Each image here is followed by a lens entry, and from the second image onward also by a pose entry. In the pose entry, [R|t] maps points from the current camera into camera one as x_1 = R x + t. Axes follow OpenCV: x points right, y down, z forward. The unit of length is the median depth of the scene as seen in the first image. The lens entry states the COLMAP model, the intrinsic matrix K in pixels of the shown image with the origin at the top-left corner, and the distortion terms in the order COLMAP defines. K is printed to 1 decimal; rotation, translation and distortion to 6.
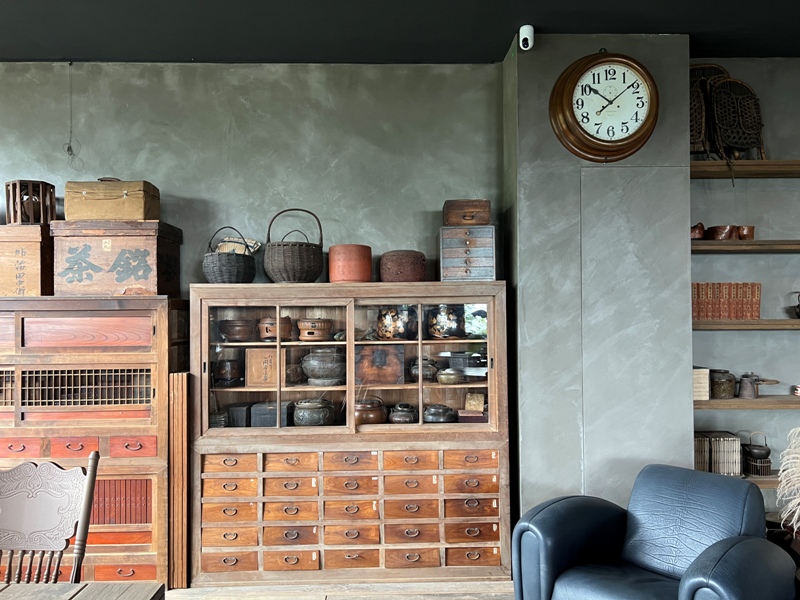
lens RADIAL K [[594.2, 0, 398.1], [0, 594.2, 303.7], [0, 0, 1]] dist [0.092286, -0.120723]
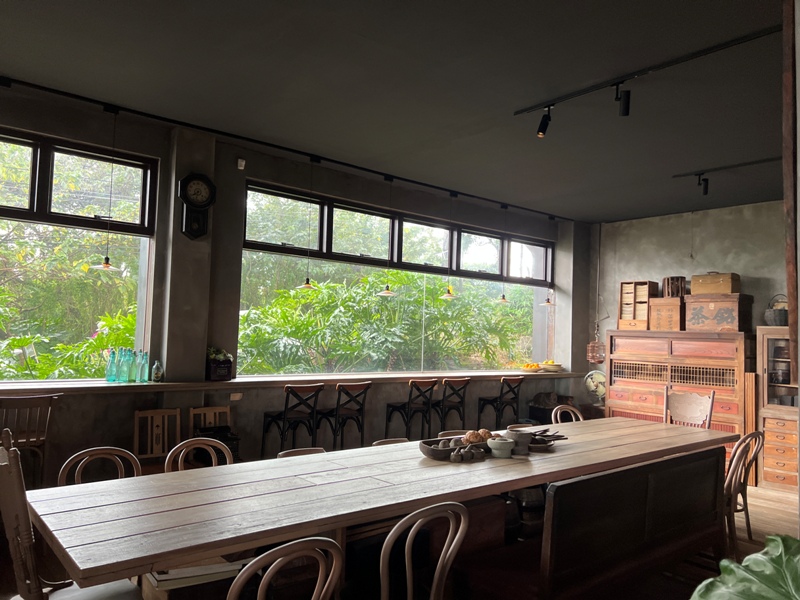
lens RADIAL K [[597.5, 0, 402.6], [0, 597.5, 304.6], [0, 0, 1]] dist [0.010032, 0.000060]
pose [[0.632100, -0.011617, -0.774799, 0.410603], [-0.025495, 0.999034, -0.035779, -0.005036], [0.774467, 0.042370, 0.631194, -1.053548]]
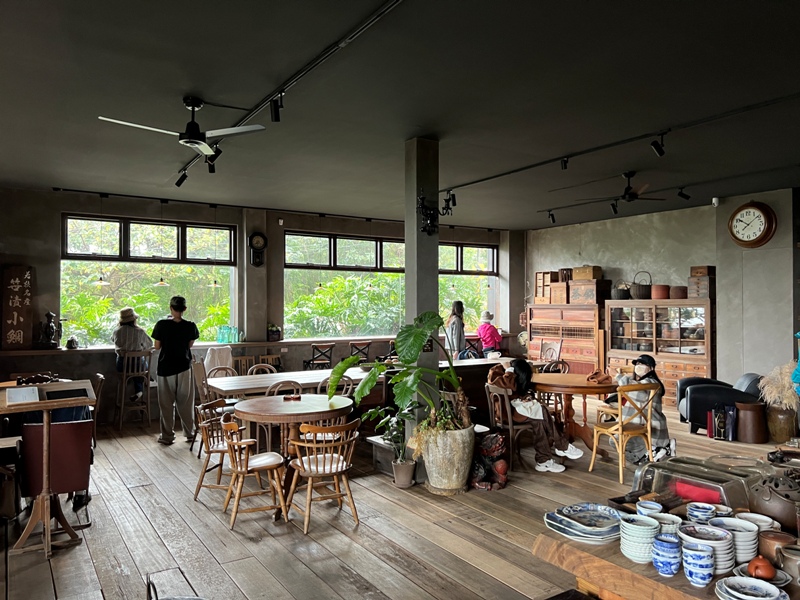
lens RADIAL K [[594.2, 0, 398.1], [0, 594.2, 303.7], [0, 0, 1]] dist [0.092286, -0.120723]
pose [[0.529429, 0.004053, -0.848345, 1.623725], [0.009709, 0.999894, 0.010836, -0.056851], [0.848299, -0.013974, 0.529333, -1.437084]]
